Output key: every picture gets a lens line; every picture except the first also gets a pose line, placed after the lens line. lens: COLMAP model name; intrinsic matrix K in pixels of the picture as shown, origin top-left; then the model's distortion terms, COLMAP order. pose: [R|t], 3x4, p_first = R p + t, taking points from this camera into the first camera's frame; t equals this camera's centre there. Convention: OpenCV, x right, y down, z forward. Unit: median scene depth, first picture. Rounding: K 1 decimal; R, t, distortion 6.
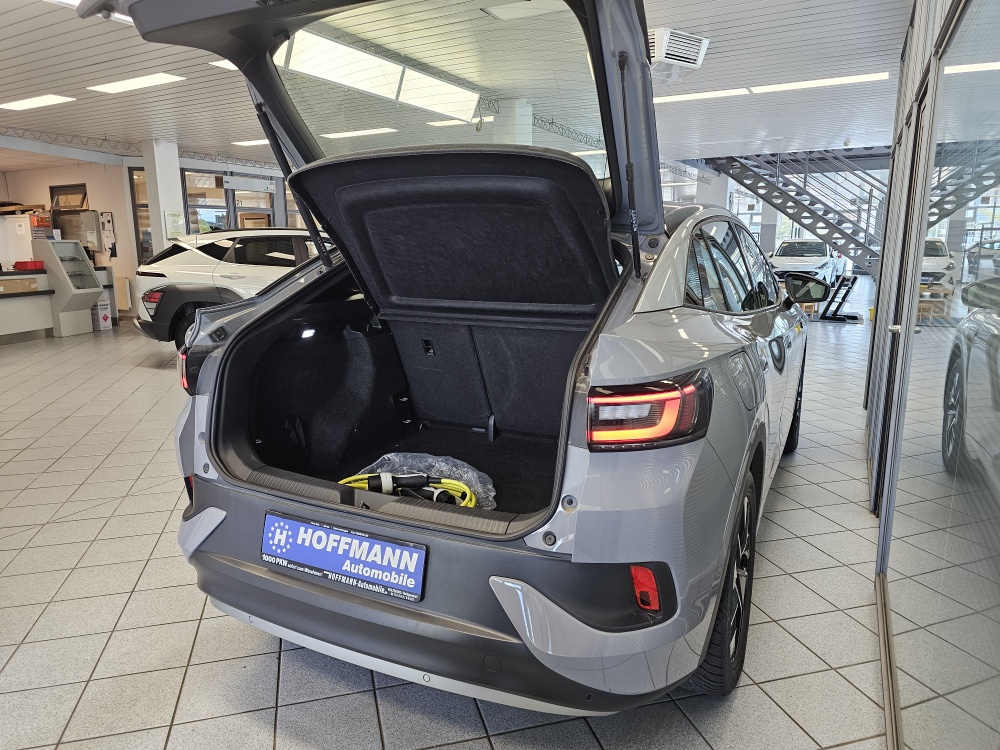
lens RADIAL K [[678.0, 0, 524.4], [0, 678.0, 373.8], [0, 0, 1]] dist [0.051217, -0.049848]
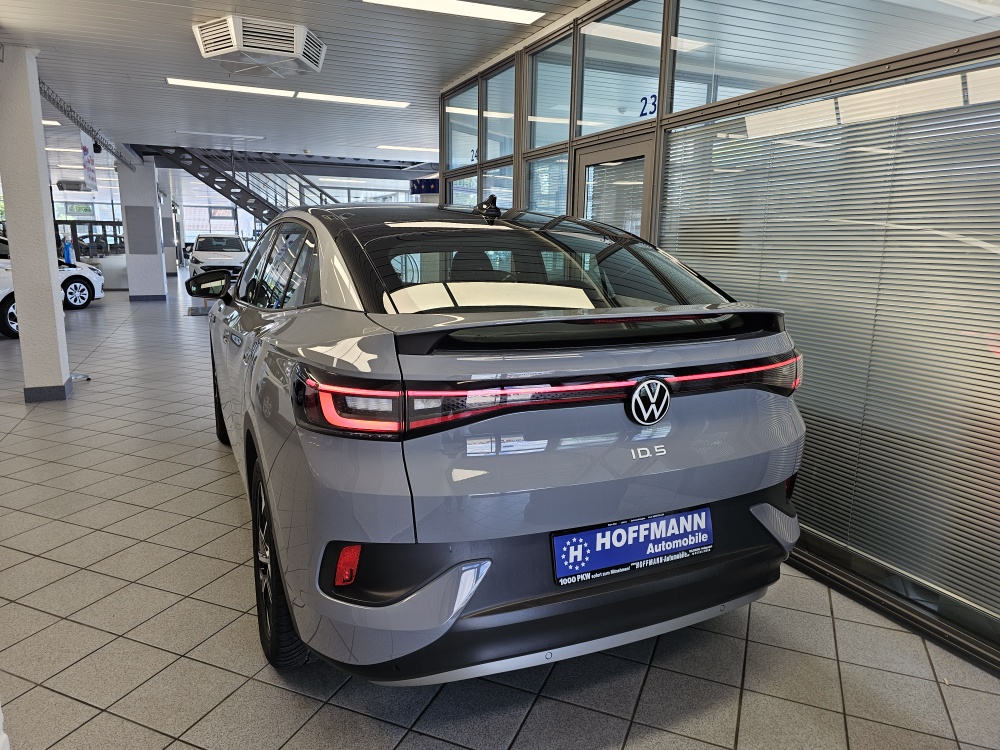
lens RADIAL K [[678.0, 0, 493.6], [0, 678.0, 371.0], [0, 0, 1]] dist [0.051217, -0.049848]
pose [[0.606081, -0.132141, 0.784350, -1.184191], [0.127566, 0.989487, 0.068129, -0.101588], [-0.785107, 0.058765, 0.616566, 0.491927]]
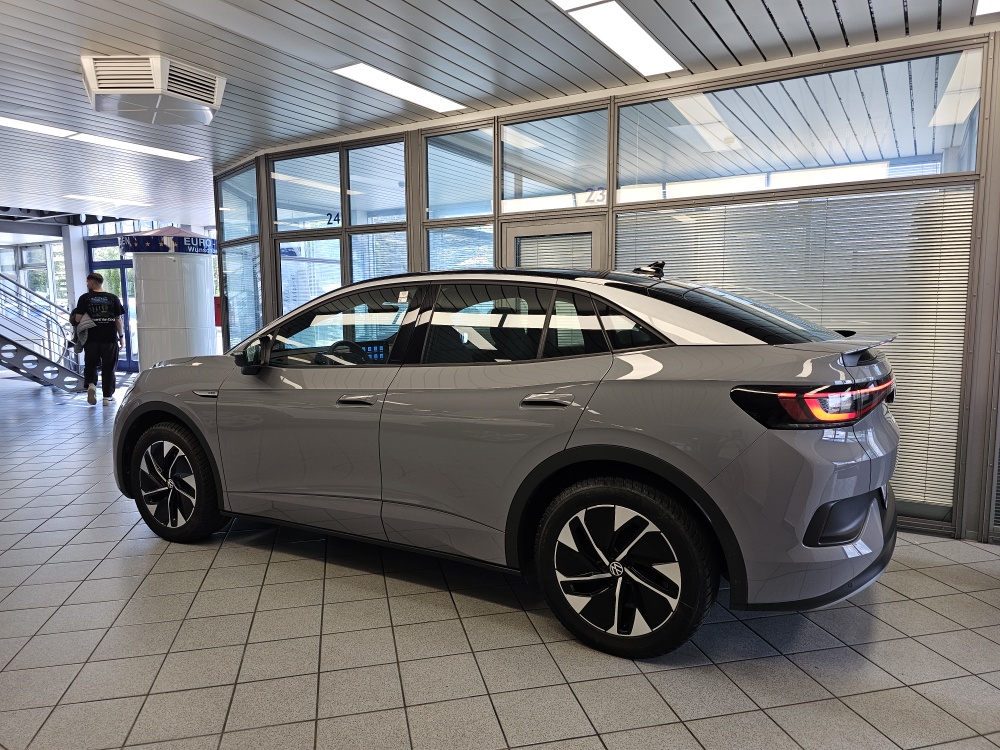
lens RADIAL K [[678.0, 0, 495.8], [0, 678.0, 378.3], [0, 0, 1]] dist [0.051217, -0.049848]
pose [[0.026783, -0.101414, 0.994484, -1.646104], [0.192148, 0.976812, 0.094437, -0.239745], [-0.981000, 0.188559, 0.045649, 1.285303]]
